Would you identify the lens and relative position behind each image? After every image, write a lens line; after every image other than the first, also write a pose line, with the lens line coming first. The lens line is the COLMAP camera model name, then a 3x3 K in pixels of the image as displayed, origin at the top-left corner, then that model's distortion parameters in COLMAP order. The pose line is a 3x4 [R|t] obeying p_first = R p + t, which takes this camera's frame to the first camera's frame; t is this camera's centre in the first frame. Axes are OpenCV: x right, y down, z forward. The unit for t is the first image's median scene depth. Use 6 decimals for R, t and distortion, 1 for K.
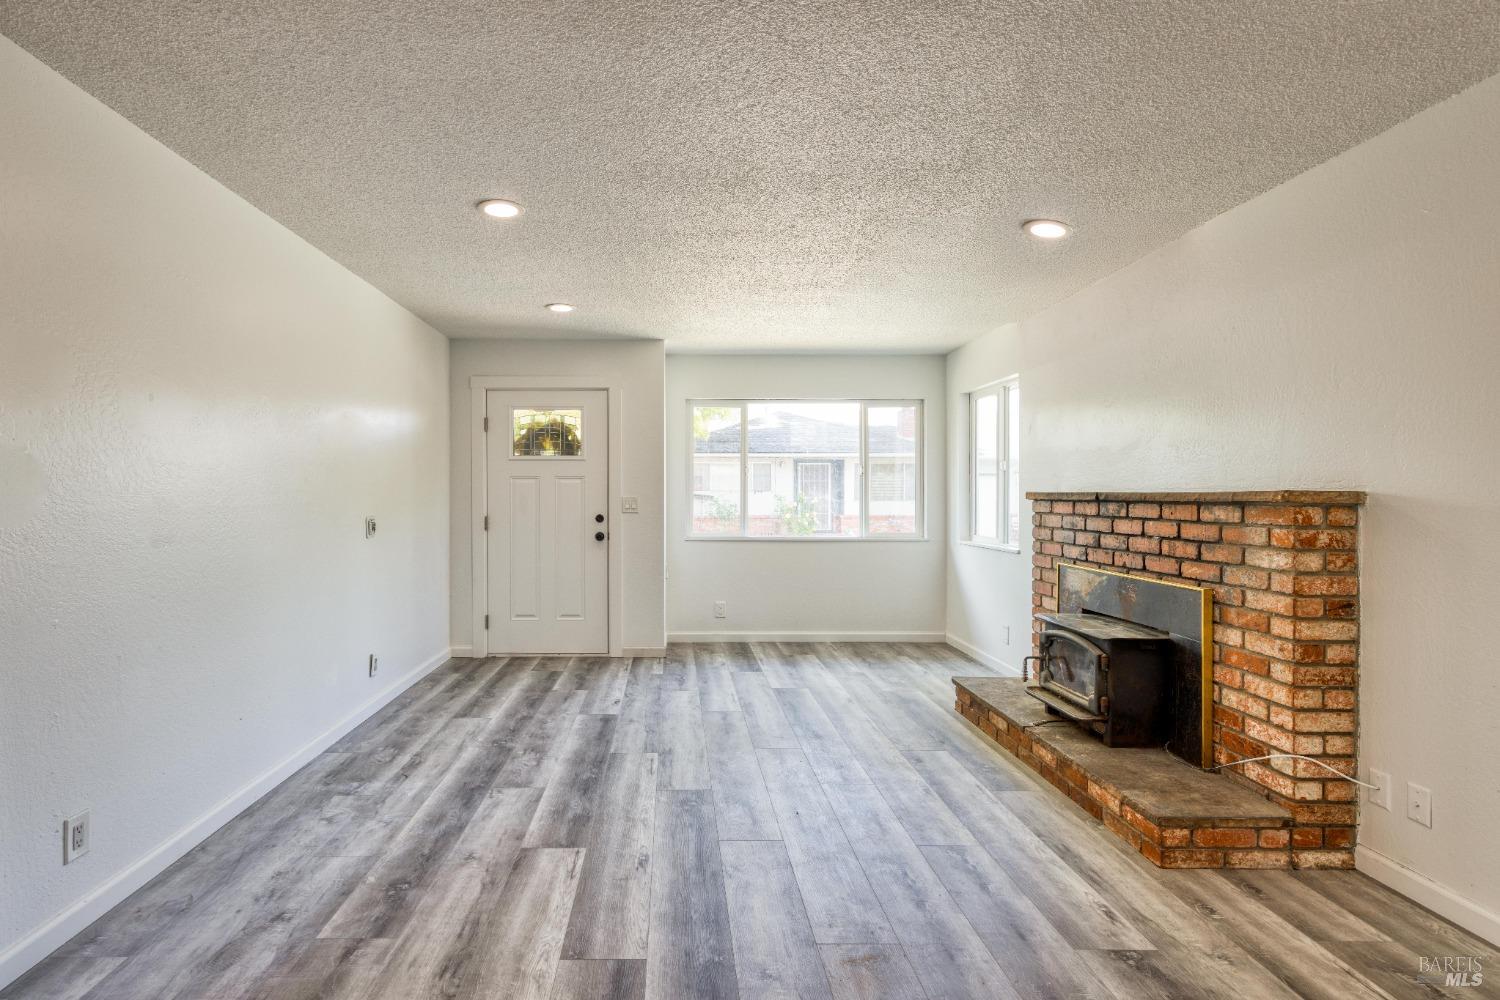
lens RADIAL K [[717.4, 0, 663.4], [0, 717.4, 492.7], [0, 0, 1]] dist [0.001359, -0.000025]
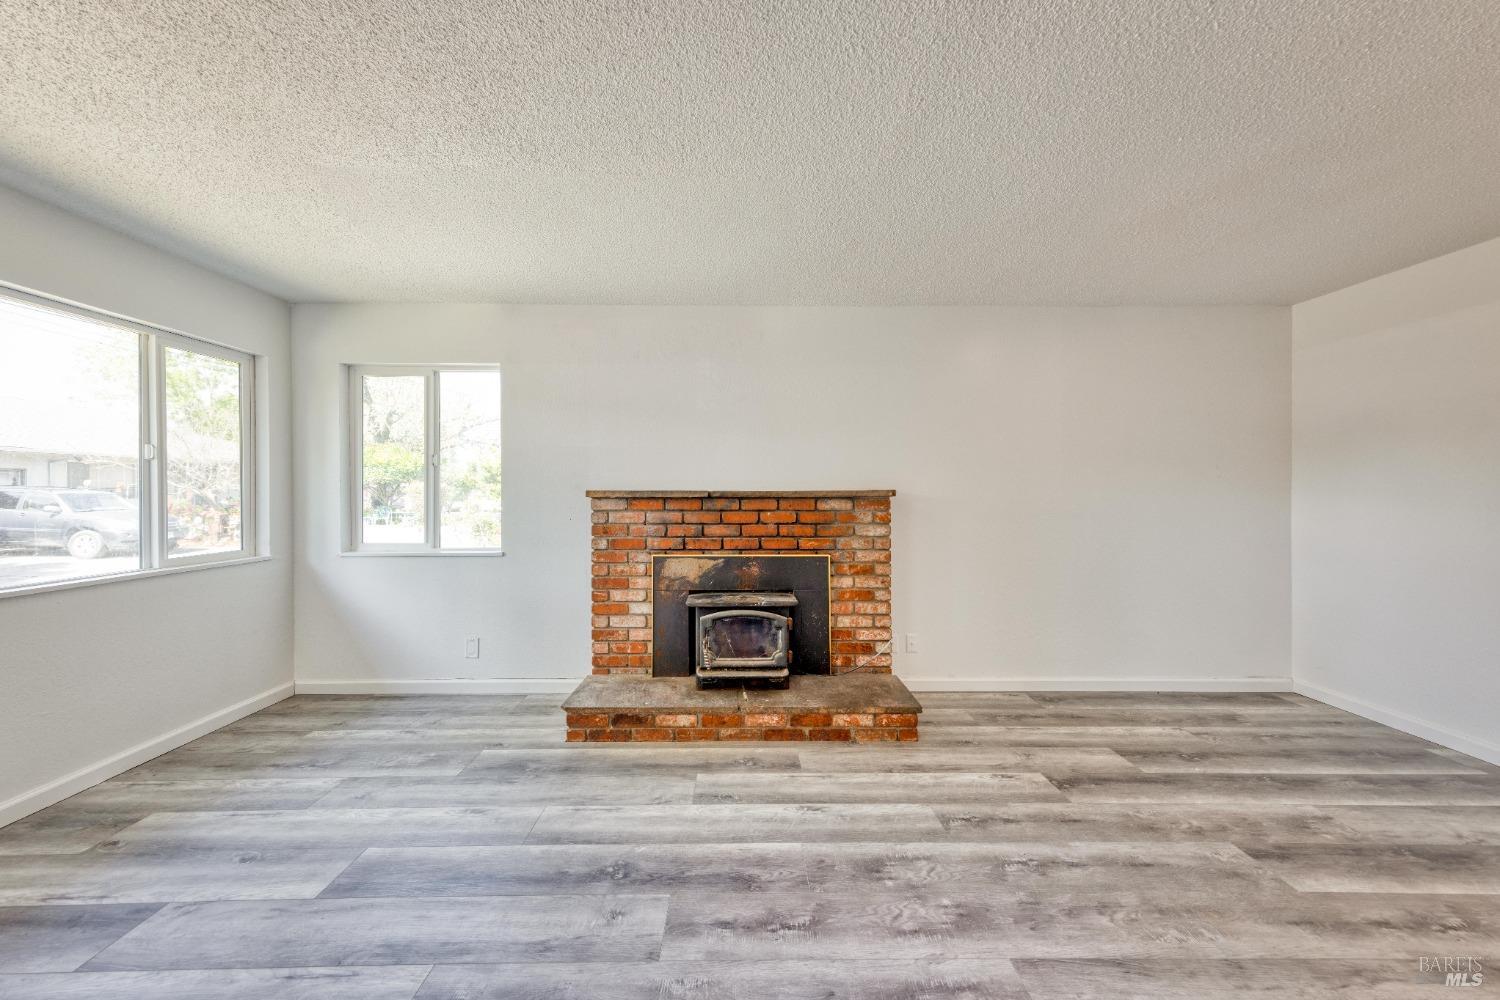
lens RADIAL K [[533.1, 0, 734.1], [0, 533.1, 487.2], [0, 0, 1]] dist [0.009249, -0.000881]
pose [[-0.021117, 0.004100, 0.999769, -0.324416], [-0.001248, 0.999991, -0.004127, -0.002850], [-0.999776, -0.001335, -0.021112, 1.084453]]
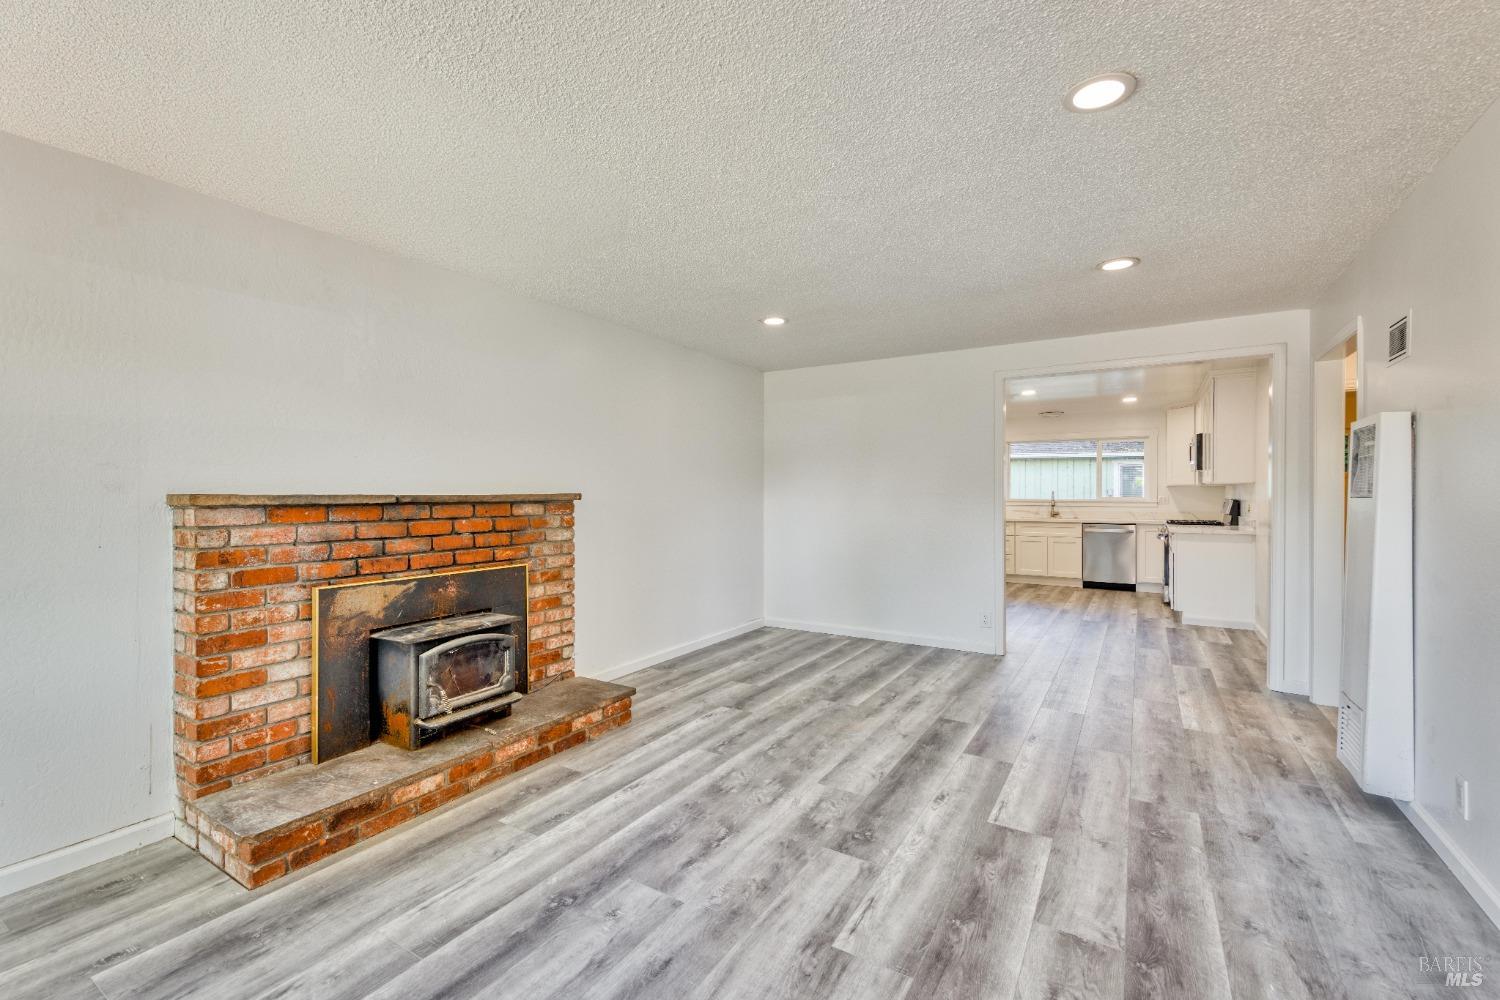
lens RADIAL K [[652.2, 0, 771.7], [0, 652.2, 491.7], [0, 0, 1]] dist [0.009254, -0.001255]
pose [[-0.877179, 0.002589, 0.480156, -0.245987], [0.000339, 0.999989, -0.004772, 0.000274], [-0.480163, -0.004023, -0.877170, 1.671730]]
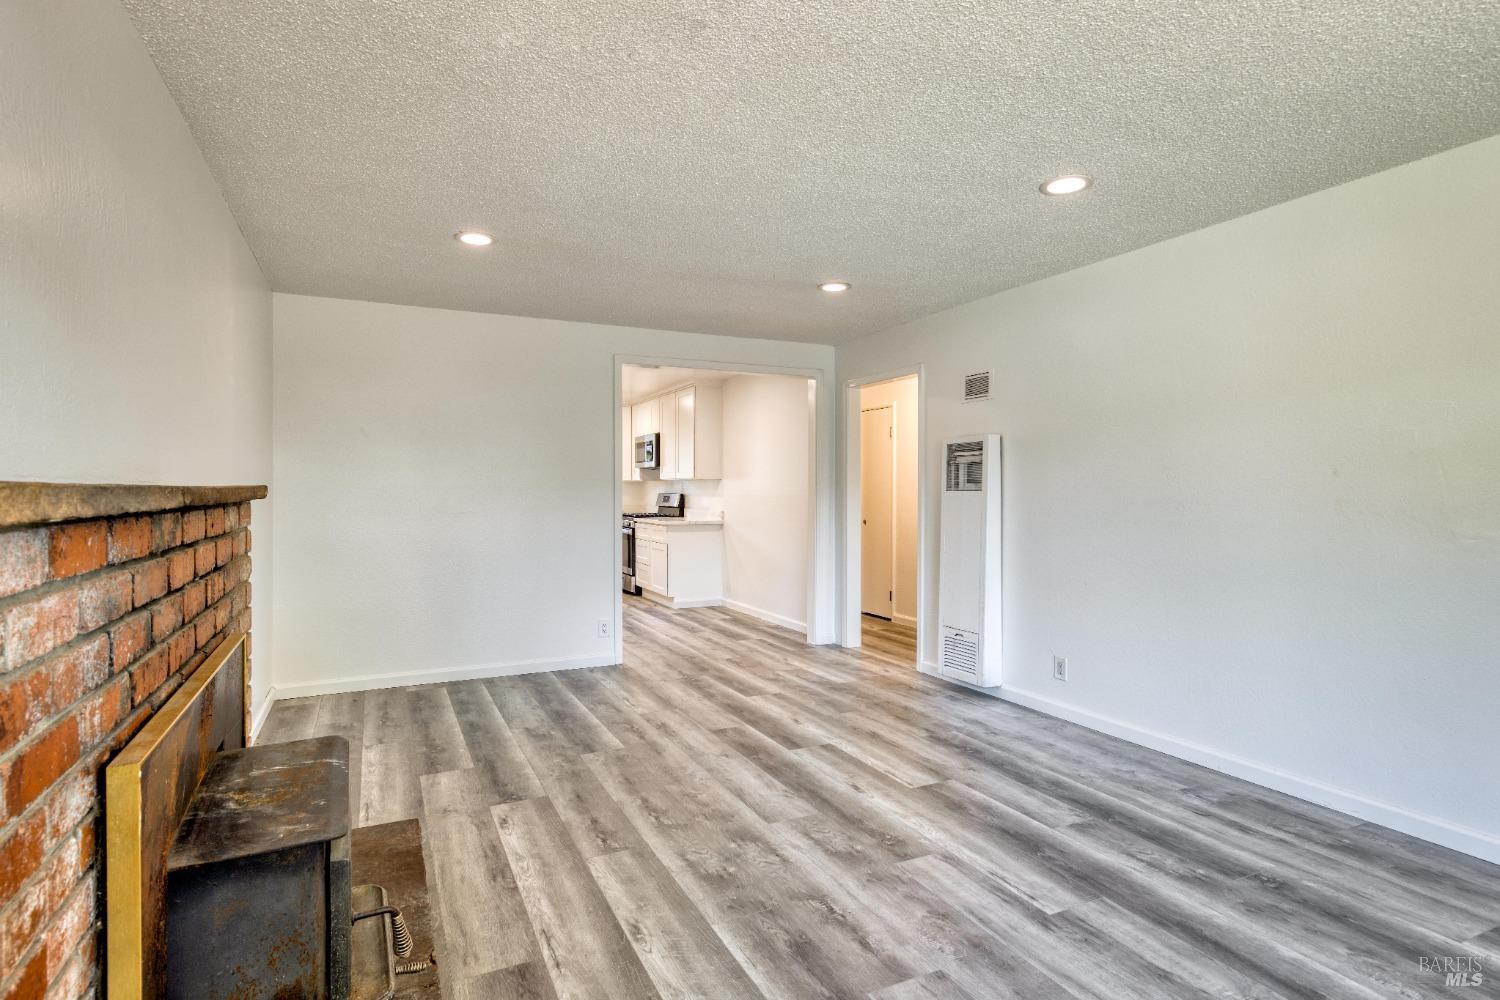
lens RADIAL K [[745.9, 0, 751.5], [0, 745.9, 496.1], [0, 0, 1]] dist [0.010871, -0.000362]
pose [[-0.882892, 0.004969, -0.469549, 0.583921], [0.000287, 0.999950, 0.010042, -0.002898], [0.469575, 0.008731, -0.882849, 1.623954]]
